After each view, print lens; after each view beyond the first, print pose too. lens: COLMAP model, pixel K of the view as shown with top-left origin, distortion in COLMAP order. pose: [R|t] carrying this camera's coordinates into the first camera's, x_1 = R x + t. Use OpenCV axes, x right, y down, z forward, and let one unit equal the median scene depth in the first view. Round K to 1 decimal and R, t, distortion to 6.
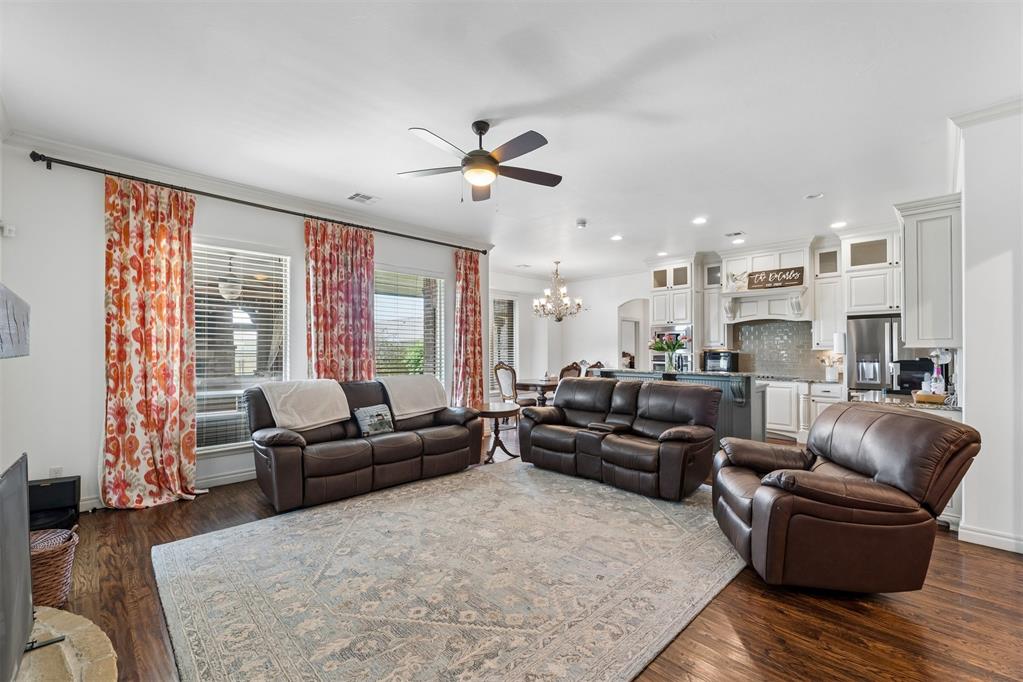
lens RADIAL K [[431.5, 0, 509.8], [0, 431.5, 343.7], [0, 0, 1]] dist [0.003814, 0.000427]
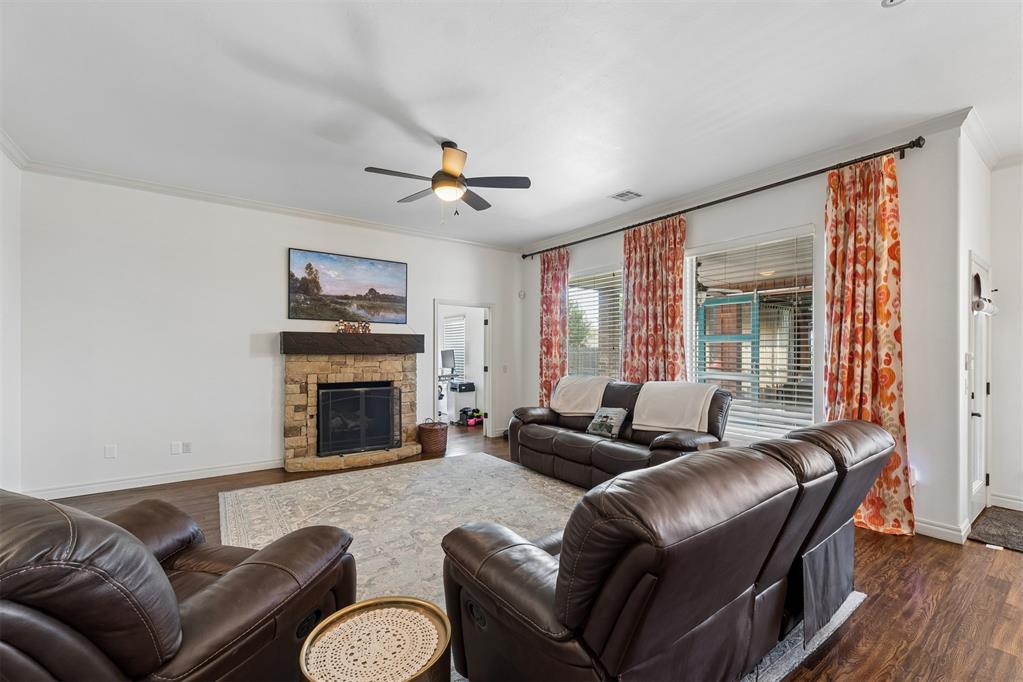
lens RADIAL K [[431.5, 0, 510.5], [0, 431.5, 351.7], [0, 0, 1]] dist [0.003814, 0.000427]
pose [[-0.144389, 0.005342, -0.989507, 1.022451], [0.014492, 0.999890, 0.003284, 0.013466], [0.989415, -0.013865, -0.144451, 1.348686]]
